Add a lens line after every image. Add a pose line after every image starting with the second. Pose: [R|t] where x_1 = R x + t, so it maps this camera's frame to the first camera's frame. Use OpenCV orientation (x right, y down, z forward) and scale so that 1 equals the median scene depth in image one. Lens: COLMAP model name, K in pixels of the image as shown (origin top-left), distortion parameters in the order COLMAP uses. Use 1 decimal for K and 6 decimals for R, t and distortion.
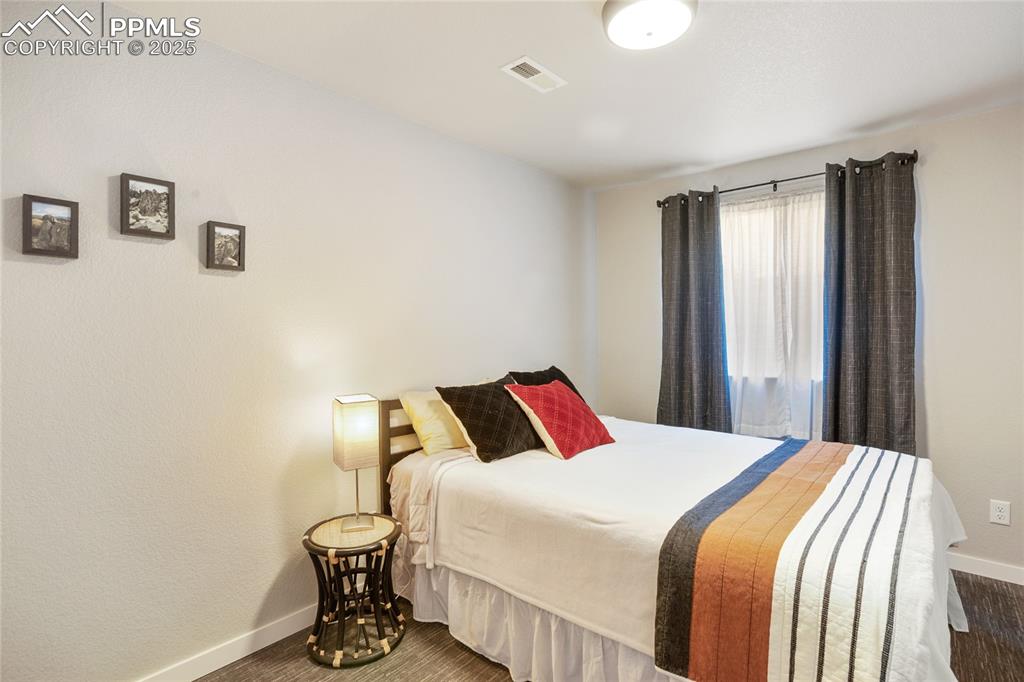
lens RADIAL K [[487.6, 0, 517.6], [0, 487.6, 325.4], [0, 0, 1]] dist [-0.039283, 0.010468]
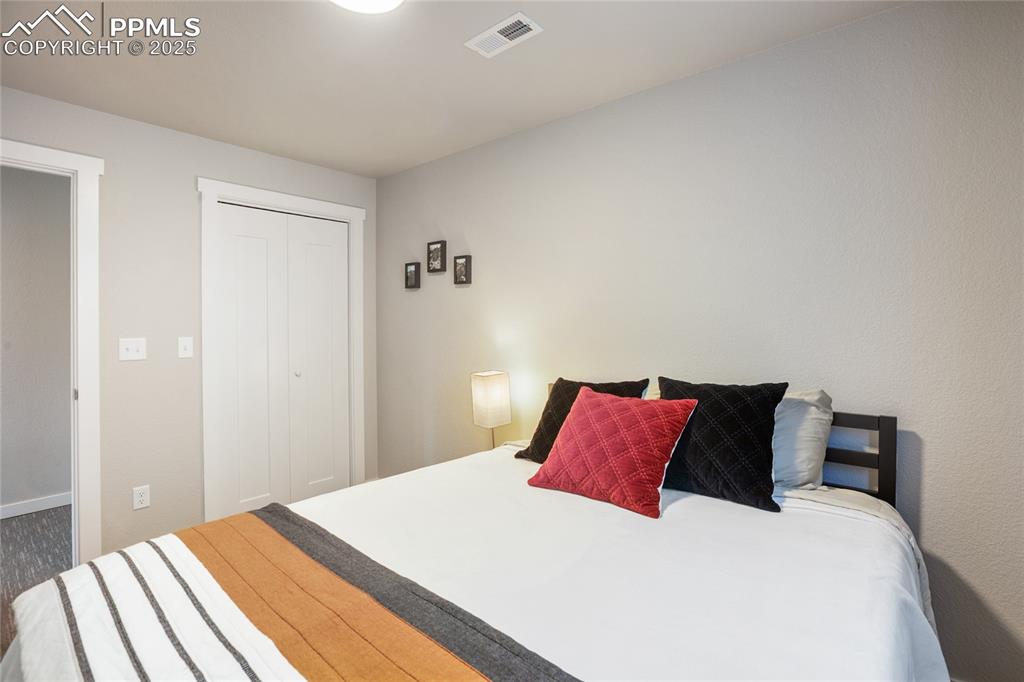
lens RADIAL K [[487.6, 0, 517.6], [0, 487.6, 325.4], [0, 0, 1]] dist [-0.039283, 0.010468]
pose [[-0.004951, 0.011346, -0.999923, 1.190693], [0.013298, 0.999848, 0.011280, 0.011837], [0.999899, -0.013241, -0.005101, 1.332898]]
